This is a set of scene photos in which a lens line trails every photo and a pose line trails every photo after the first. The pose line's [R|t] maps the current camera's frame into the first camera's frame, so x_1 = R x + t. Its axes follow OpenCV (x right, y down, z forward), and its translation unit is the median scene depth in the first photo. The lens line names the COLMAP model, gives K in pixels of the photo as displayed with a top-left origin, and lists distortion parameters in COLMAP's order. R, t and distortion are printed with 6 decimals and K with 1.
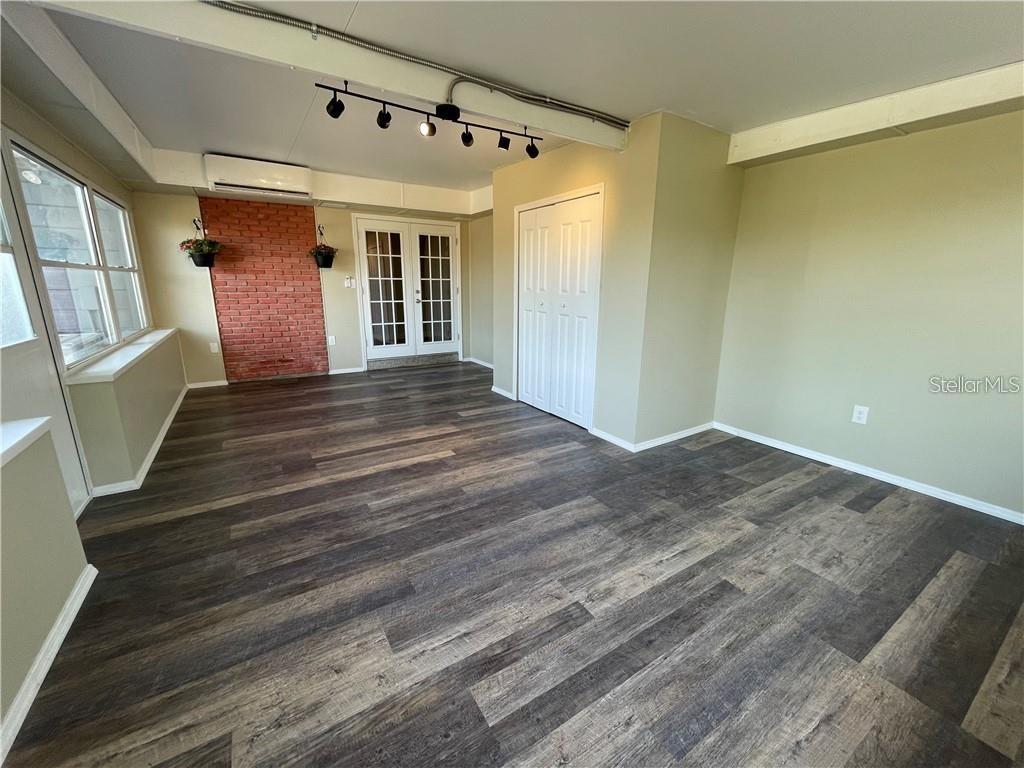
lens RADIAL K [[413.7, 0, 514.4], [0, 413.7, 383.5], [0, 0, 1]] dist [-0.002590, -0.000358]
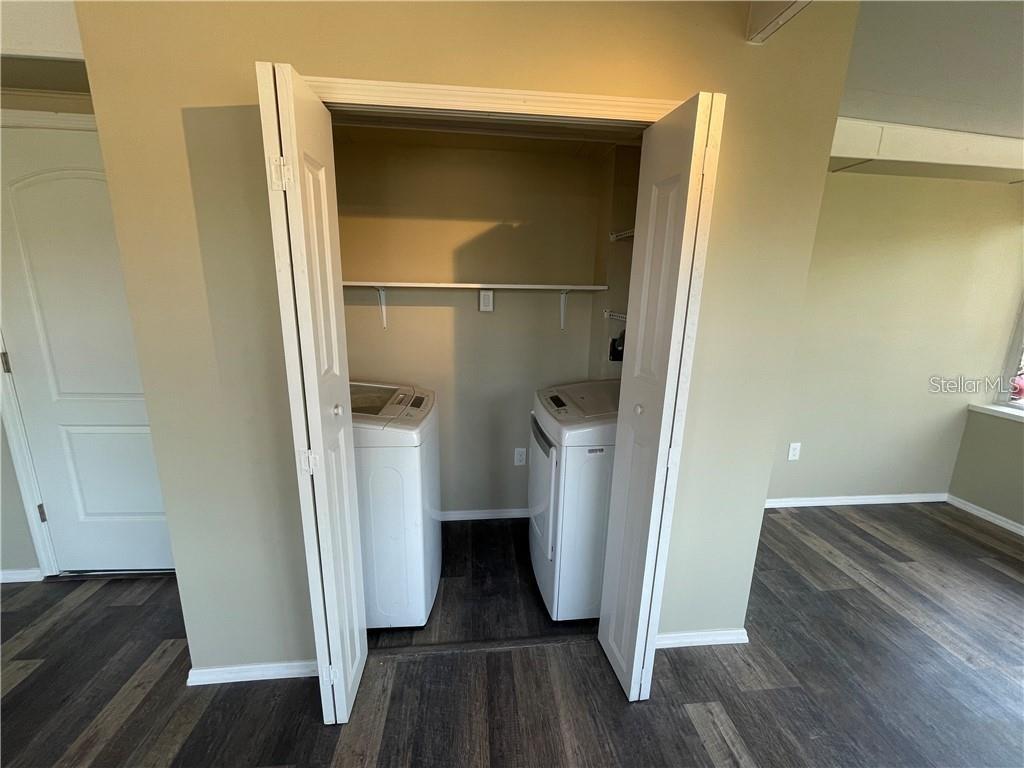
lens RADIAL K [[413.7, 0, 512.9], [0, 413.7, 383.1], [0, 0, 1]] dist [-0.002590, -0.000358]
pose [[0.441903, -0.200748, 0.874312, -0.312285], [0.188774, 0.973624, 0.128139, -0.357803], [-0.876976, 0.108423, 0.468144, 1.172327]]
